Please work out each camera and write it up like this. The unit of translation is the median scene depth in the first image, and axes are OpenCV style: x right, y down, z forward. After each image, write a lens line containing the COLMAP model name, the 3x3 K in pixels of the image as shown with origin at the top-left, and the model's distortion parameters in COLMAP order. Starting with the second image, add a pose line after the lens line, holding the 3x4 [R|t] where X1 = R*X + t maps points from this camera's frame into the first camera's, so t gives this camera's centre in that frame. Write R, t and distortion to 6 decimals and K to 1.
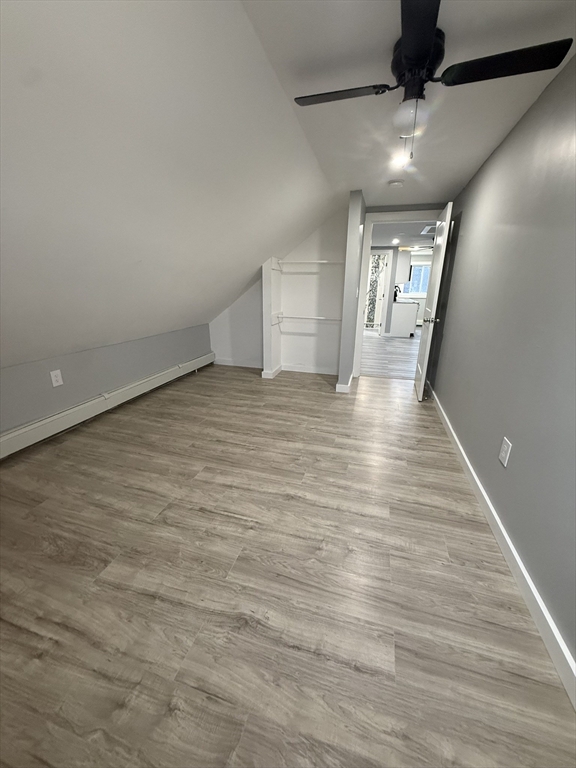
lens RADIAL K [[304.3, 0, 288.0], [0, 304.3, 384.0], [0, 0, 1]] dist [-0.001887, -0.000259]
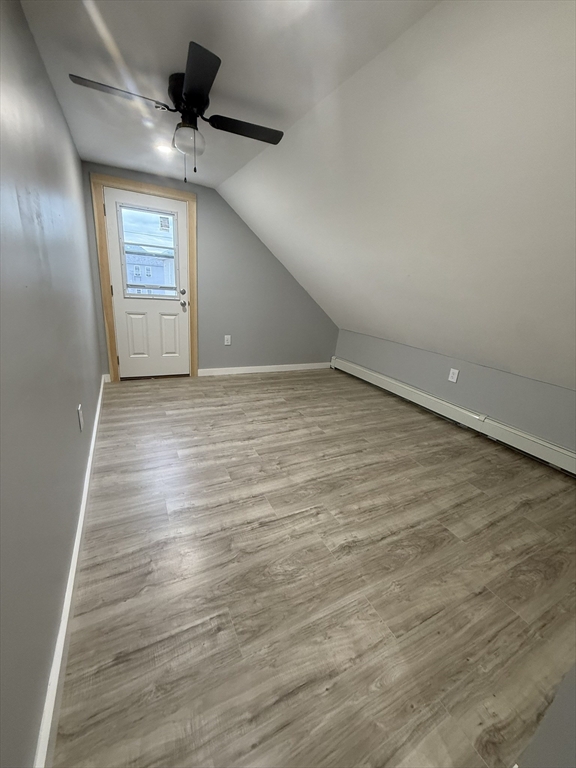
lens RADIAL K [[304.3, 0, 288.0], [0, 304.3, 384.0], [0, 0, 1]] dist [-0.001887, -0.000259]
pose [[-0.727870, 0.149328, -0.669258, 0.596393], [-0.292176, 0.815430, 0.499707, -0.436054], [0.620353, 0.559264, -0.549897, 1.352541]]
